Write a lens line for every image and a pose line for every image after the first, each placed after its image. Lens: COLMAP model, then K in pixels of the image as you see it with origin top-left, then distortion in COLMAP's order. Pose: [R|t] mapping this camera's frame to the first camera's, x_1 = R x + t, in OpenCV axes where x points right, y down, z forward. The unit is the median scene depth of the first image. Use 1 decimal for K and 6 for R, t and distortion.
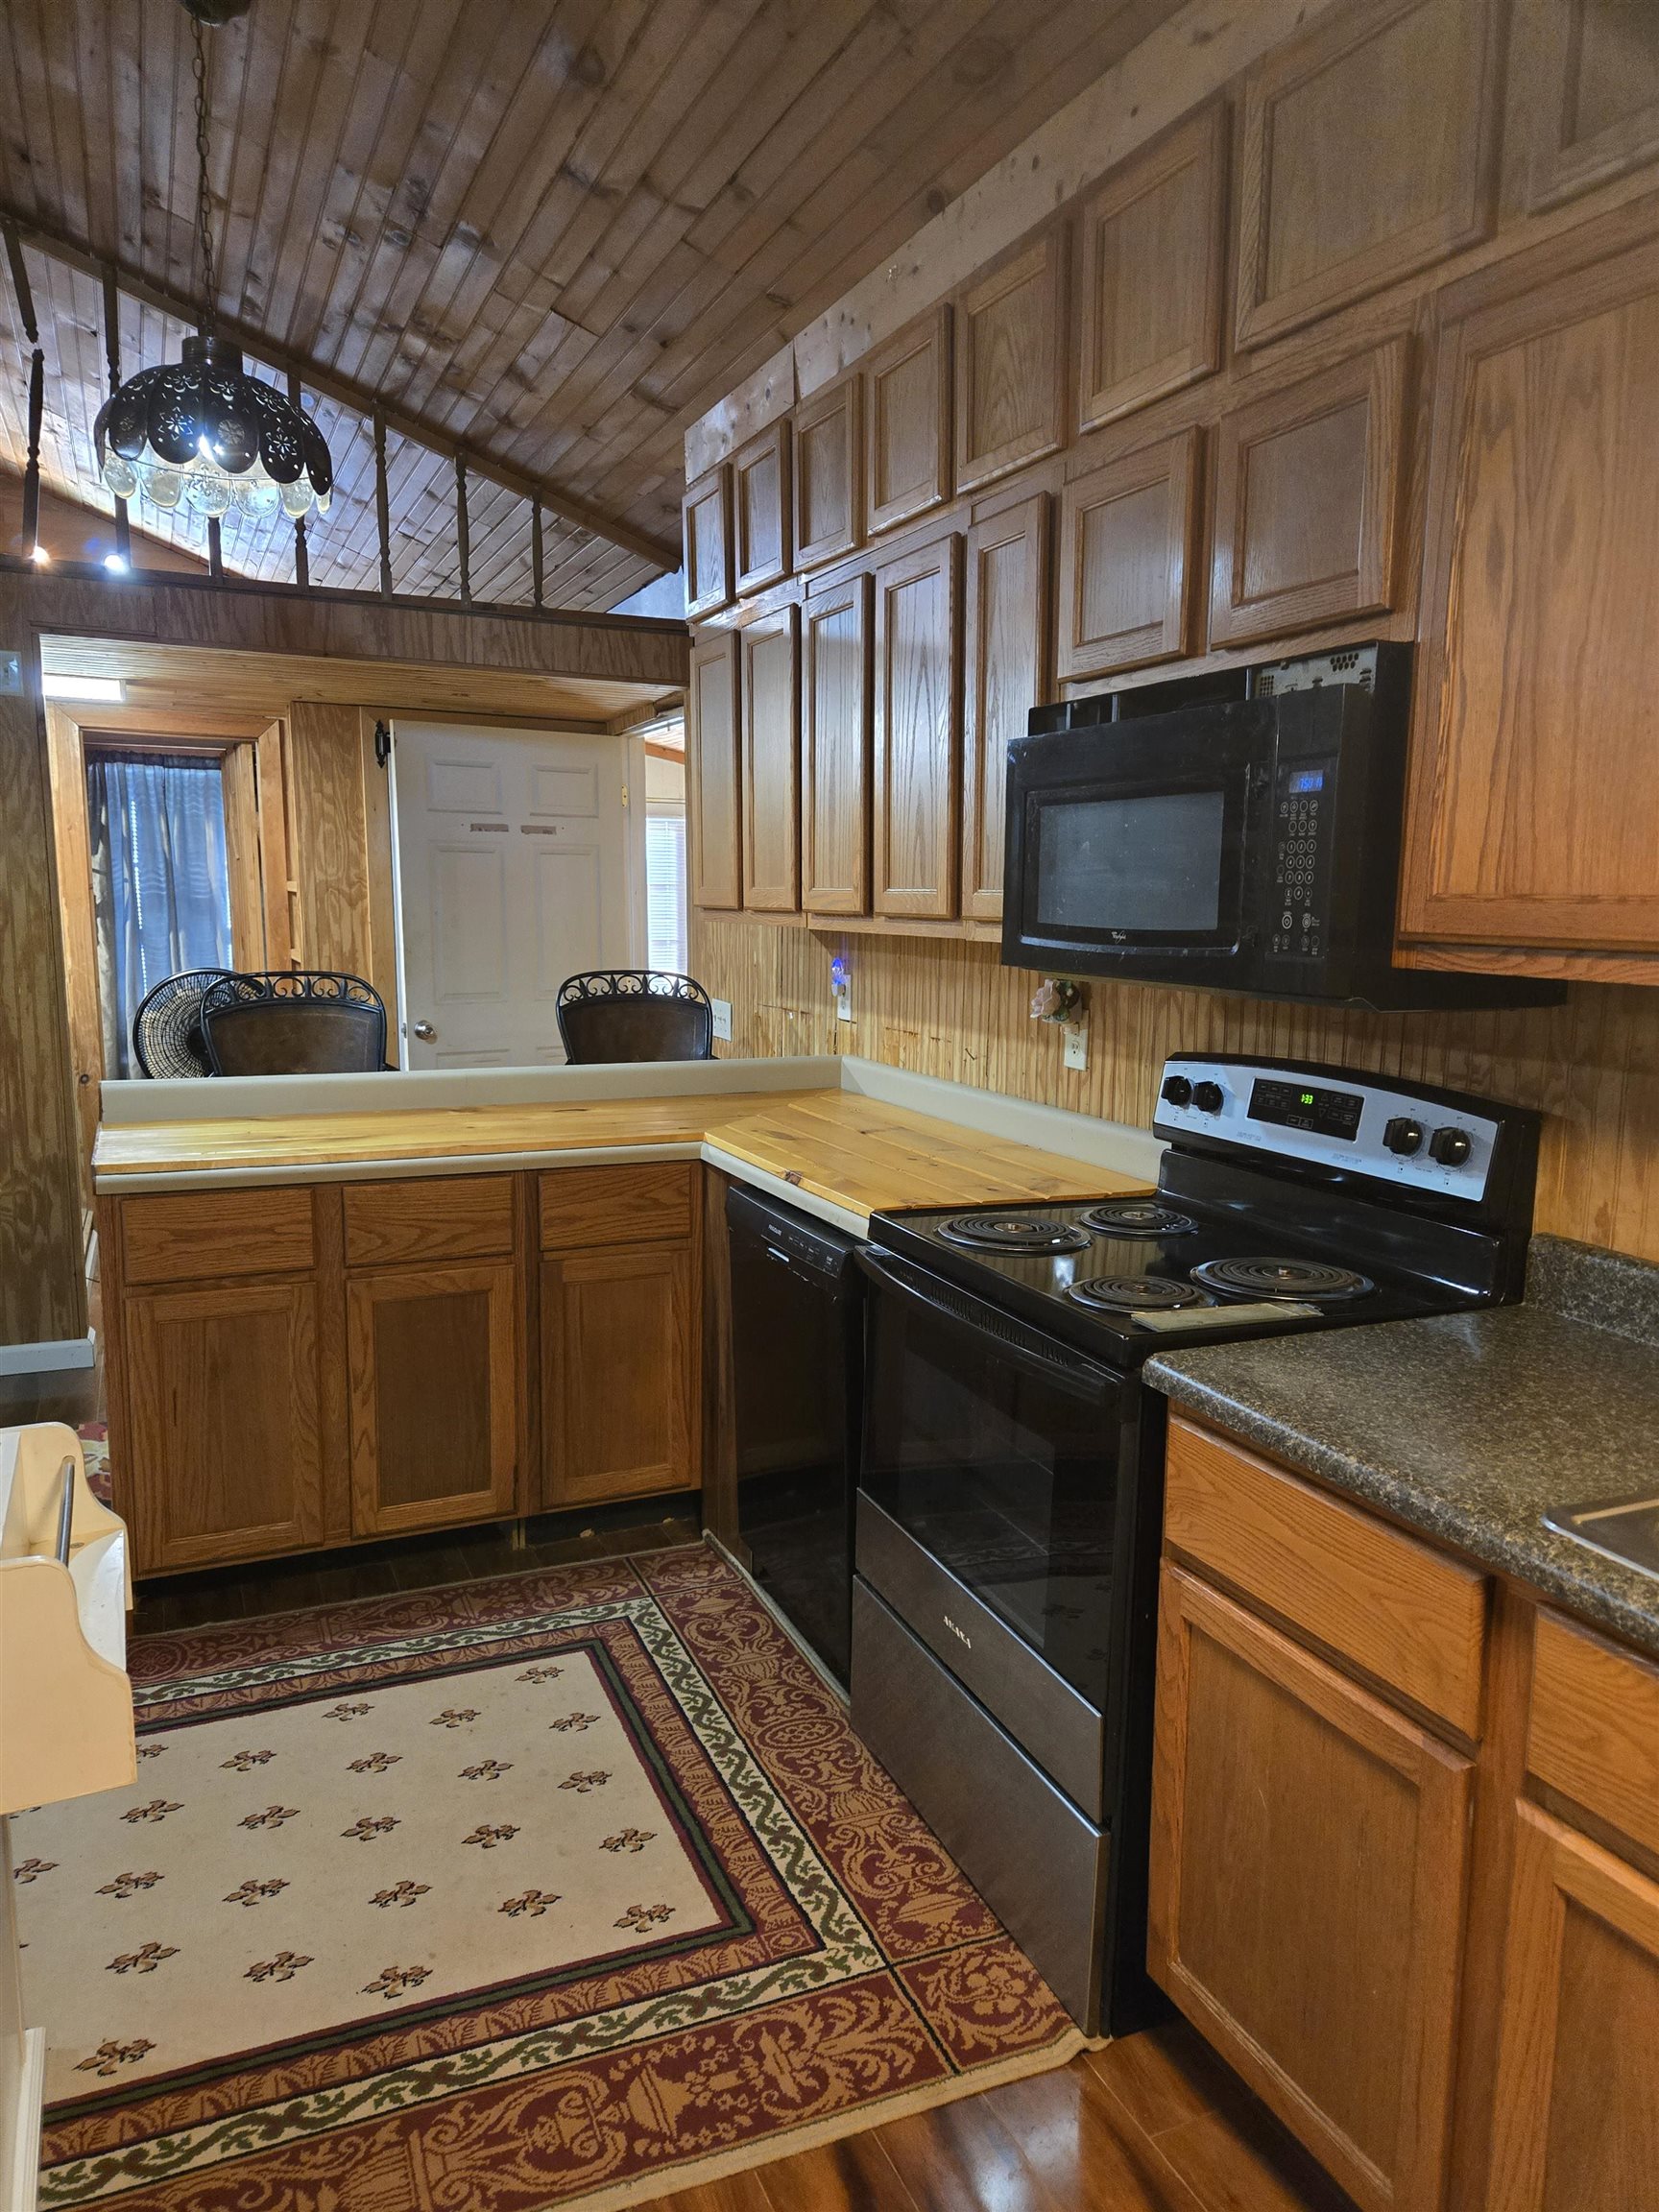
lens RADIAL K [[1479.8, 0, 839.9], [0, 1479.8, 1113.1], [0, 0, 1]] dist [0.070591, -0.057518]
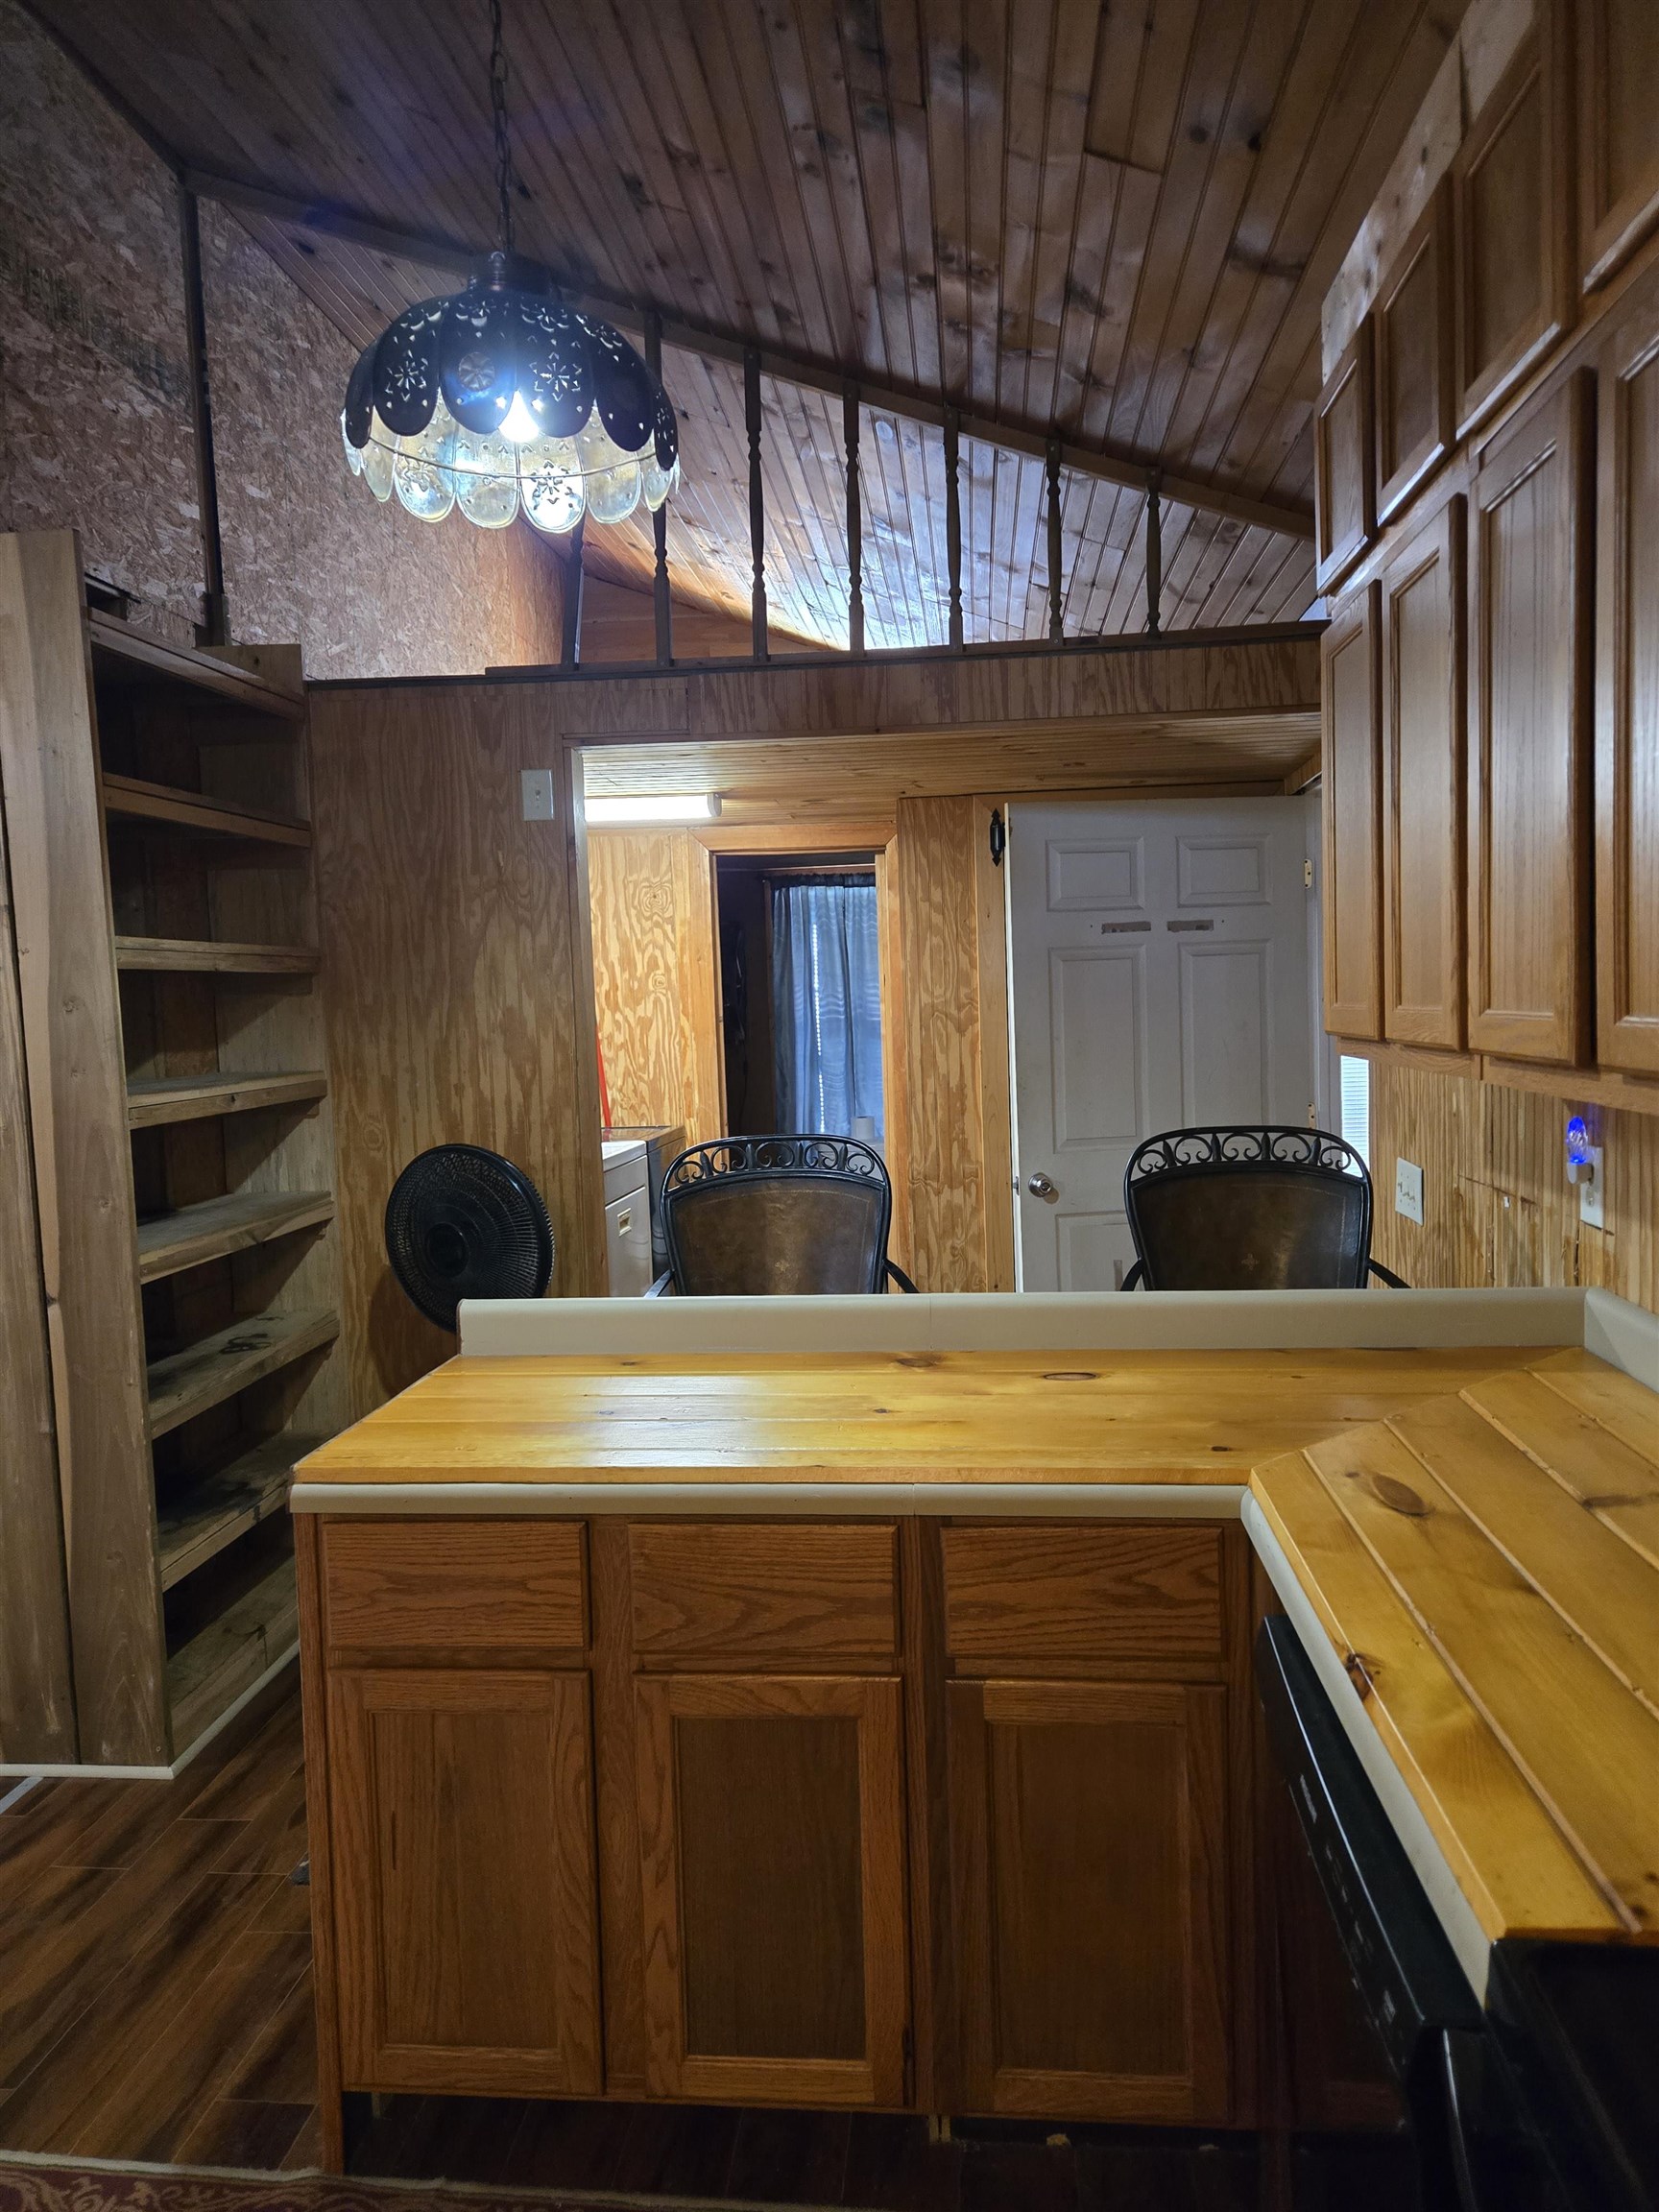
lens RADIAL K [[1479.8, 0, 839.9], [0, 1479.8, 1113.1], [0, 0, 1]] dist [0.070591, -0.057518]
pose [[0.866896, -0.000163, -0.498489, 0.042024], [-0.030839, 0.998067, -0.053957, -0.069444], [0.497534, 0.062147, 0.865215, 0.373534]]
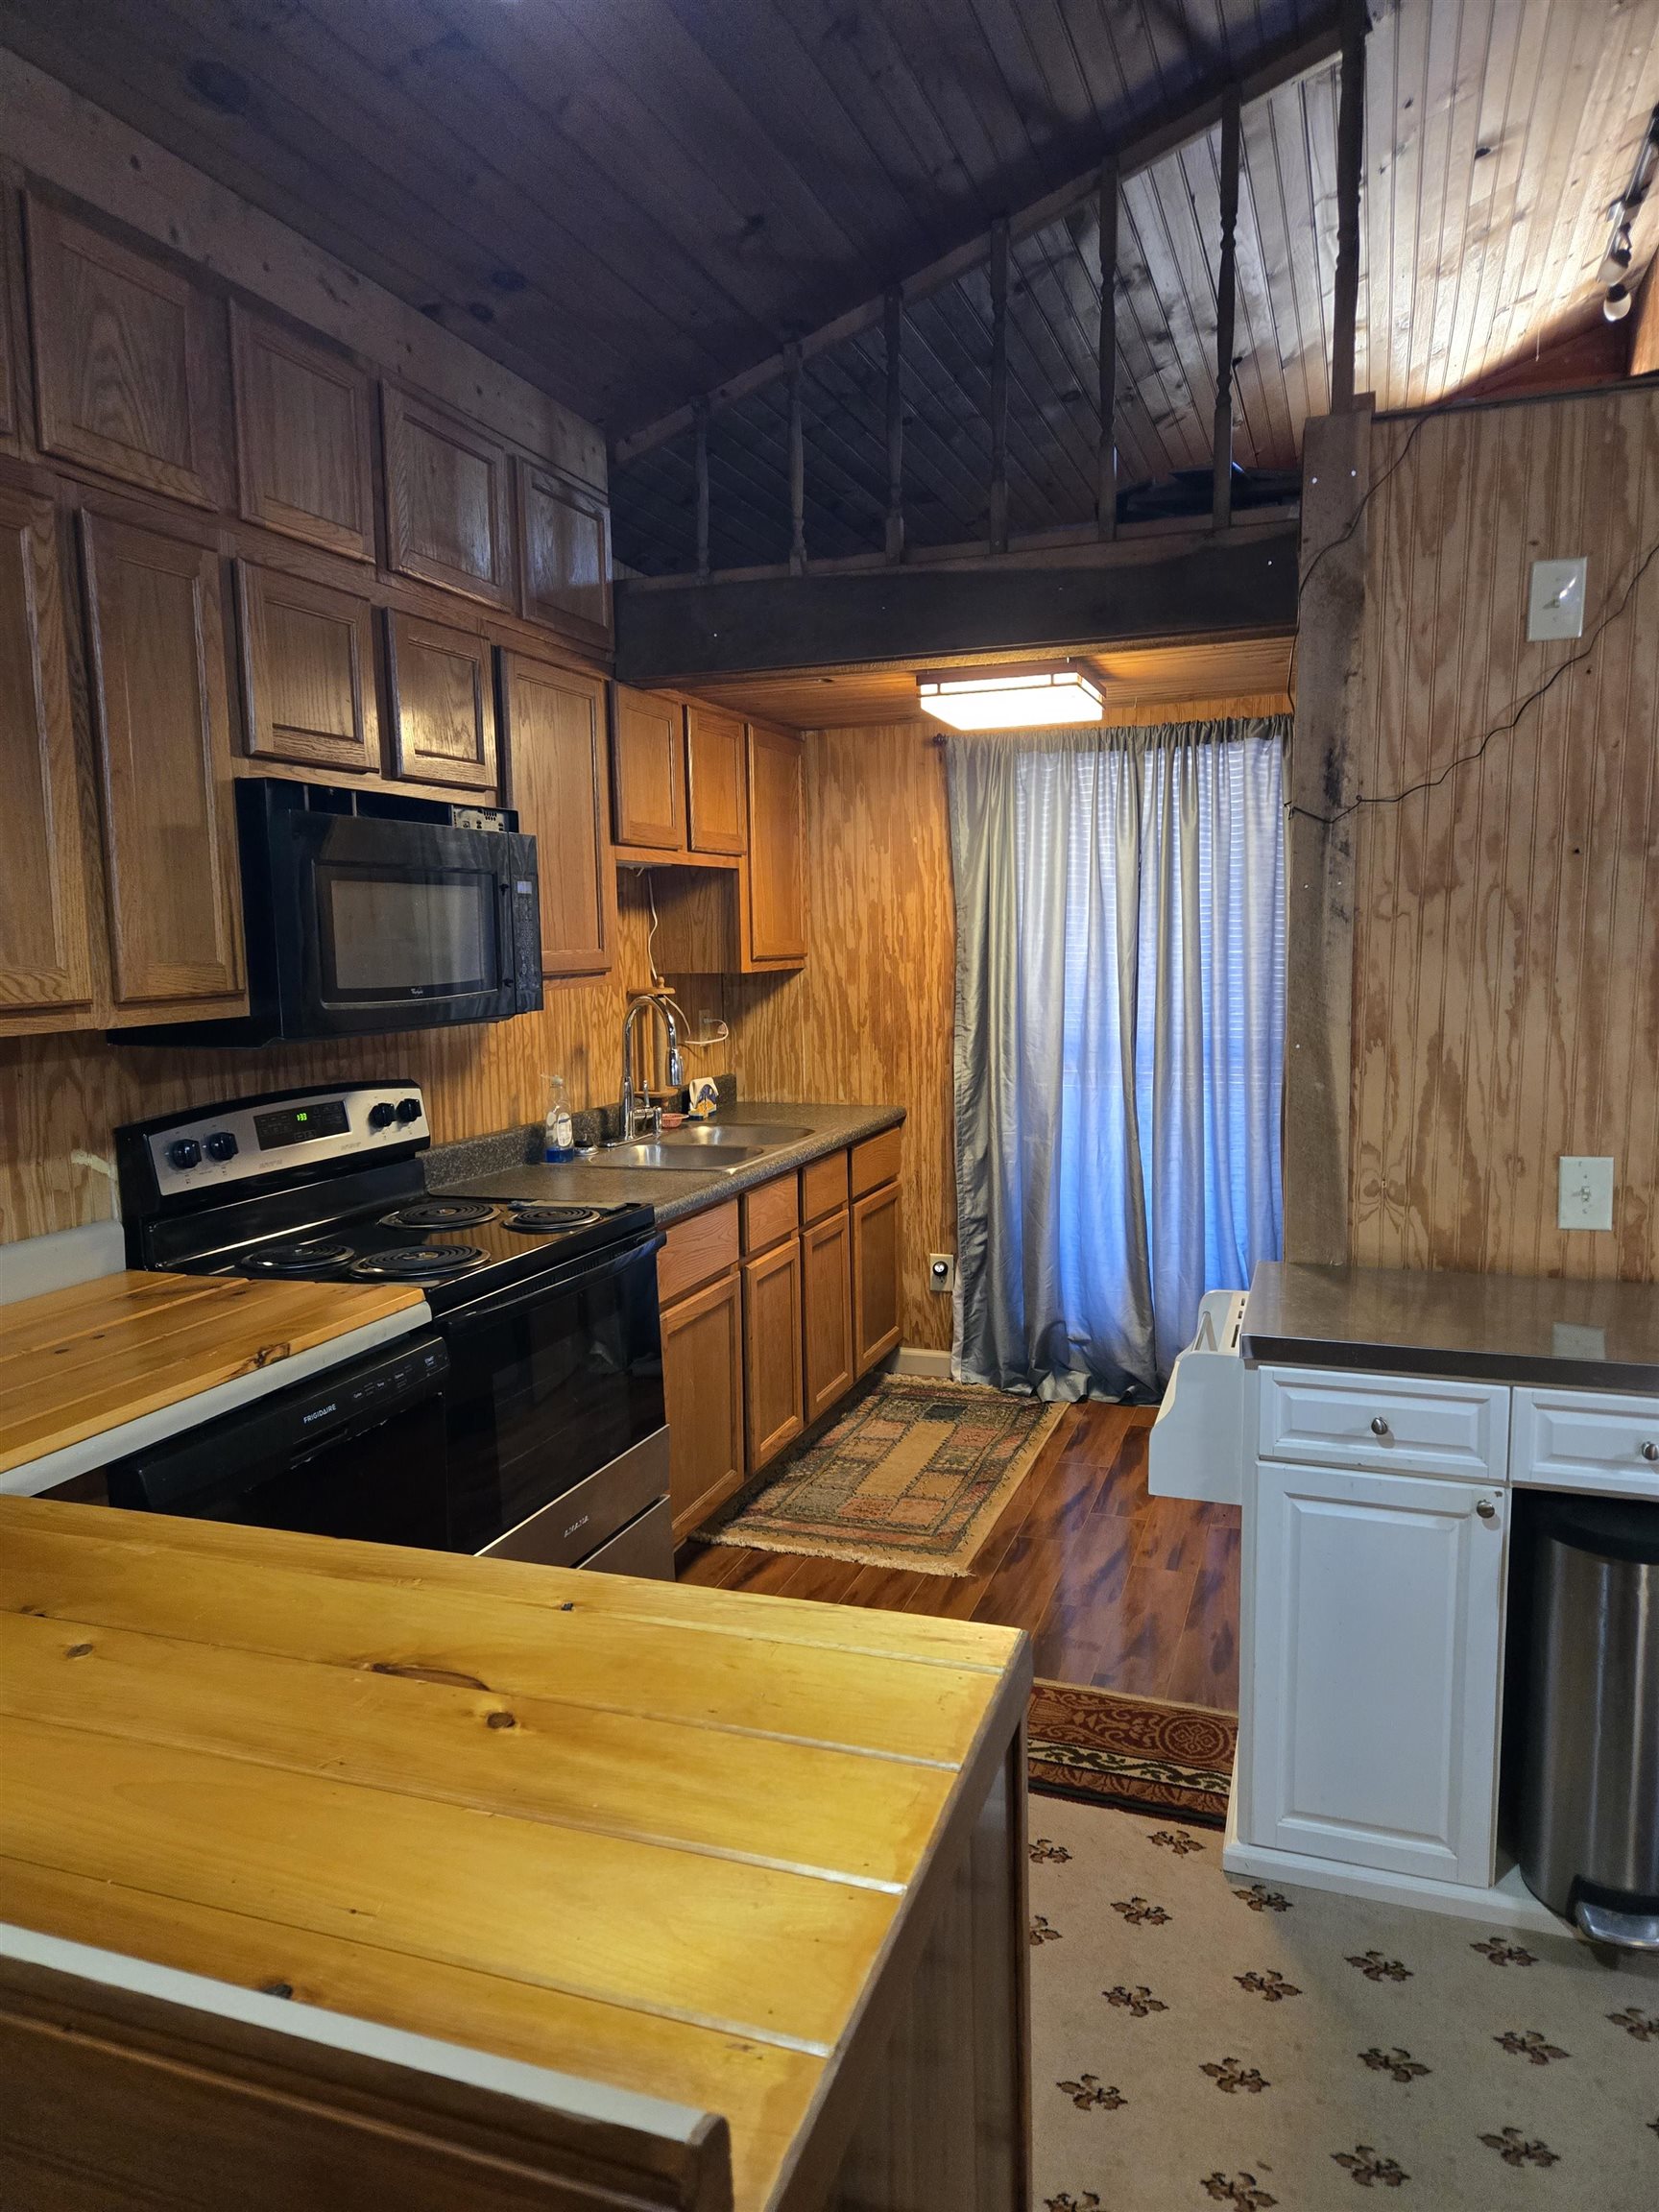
lens RADIAL K [[1479.8, 0, 839.9], [0, 1479.8, 1113.1], [0, 0, 1]] dist [0.070591, -0.057518]
pose [[-0.718068, -0.088744, 0.690292, -0.535307], [0.110190, 0.964831, 0.238662, -0.159419], [-0.687194, 0.247439, -0.683036, 0.929033]]
